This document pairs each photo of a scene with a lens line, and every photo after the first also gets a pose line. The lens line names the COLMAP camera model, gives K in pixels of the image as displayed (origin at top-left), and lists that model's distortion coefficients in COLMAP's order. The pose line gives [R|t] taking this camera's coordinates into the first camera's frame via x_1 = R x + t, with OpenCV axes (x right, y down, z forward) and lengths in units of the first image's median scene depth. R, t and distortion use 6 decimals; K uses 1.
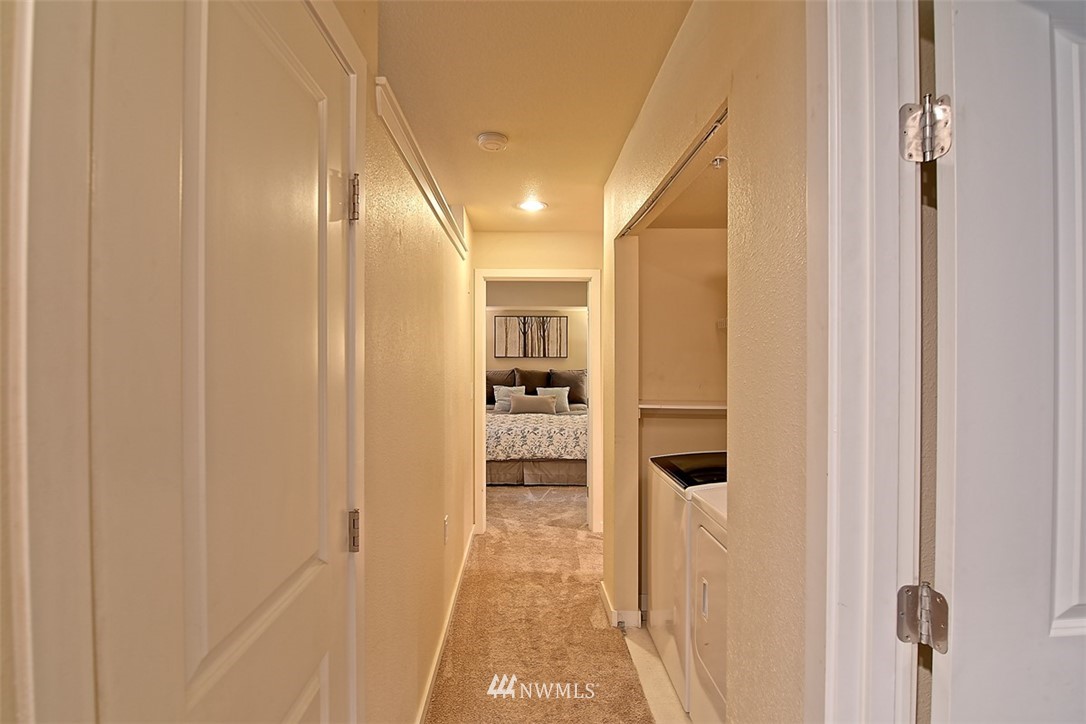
lens RADIAL K [[527.5, 0, 543.1], [0, 527.5, 362.5], [0, 0, 1]] dist [-0.009424, -0.008343]
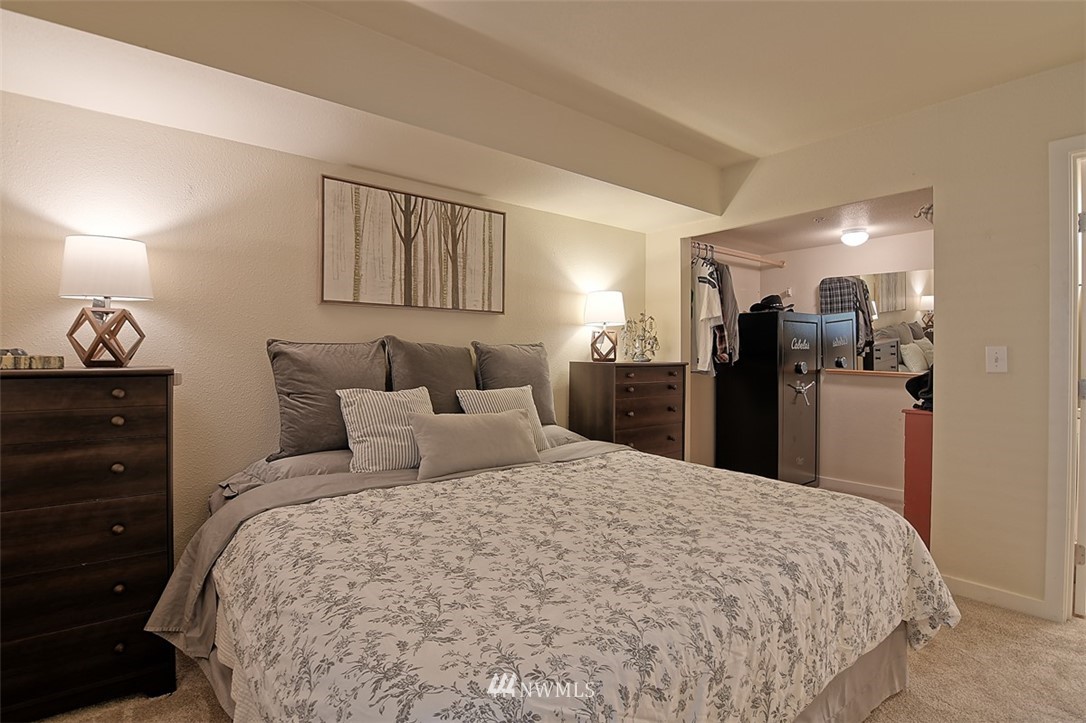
lens RADIAL K [[527.5, 0, 543.7], [0, 527.5, 356.5], [0, 0, 1]] dist [-0.009424, -0.008343]
pose [[0.804149, -0.001044, 0.594427, -0.175191], [0.000694, 0.999999, 0.000817, 0.023614], [-0.594427, -0.000245, 0.804149, 0.660670]]
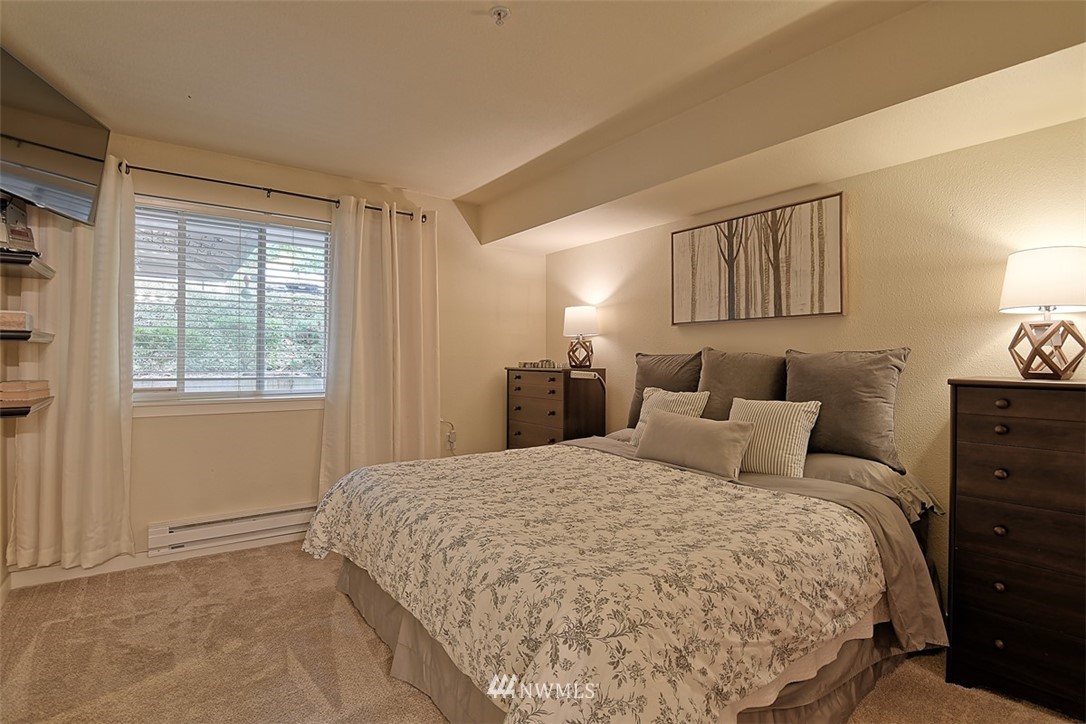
lens RADIAL K [[527.5, 0, 548.6], [0, 527.5, 352.8], [0, 0, 1]] dist [-0.009424, -0.008343]
pose [[0.562892, -0.009865, -0.826471, 0.219186], [-0.011009, 0.999751, -0.019431, 0.023865], [0.826457, 0.020036, 0.562643, 0.665843]]
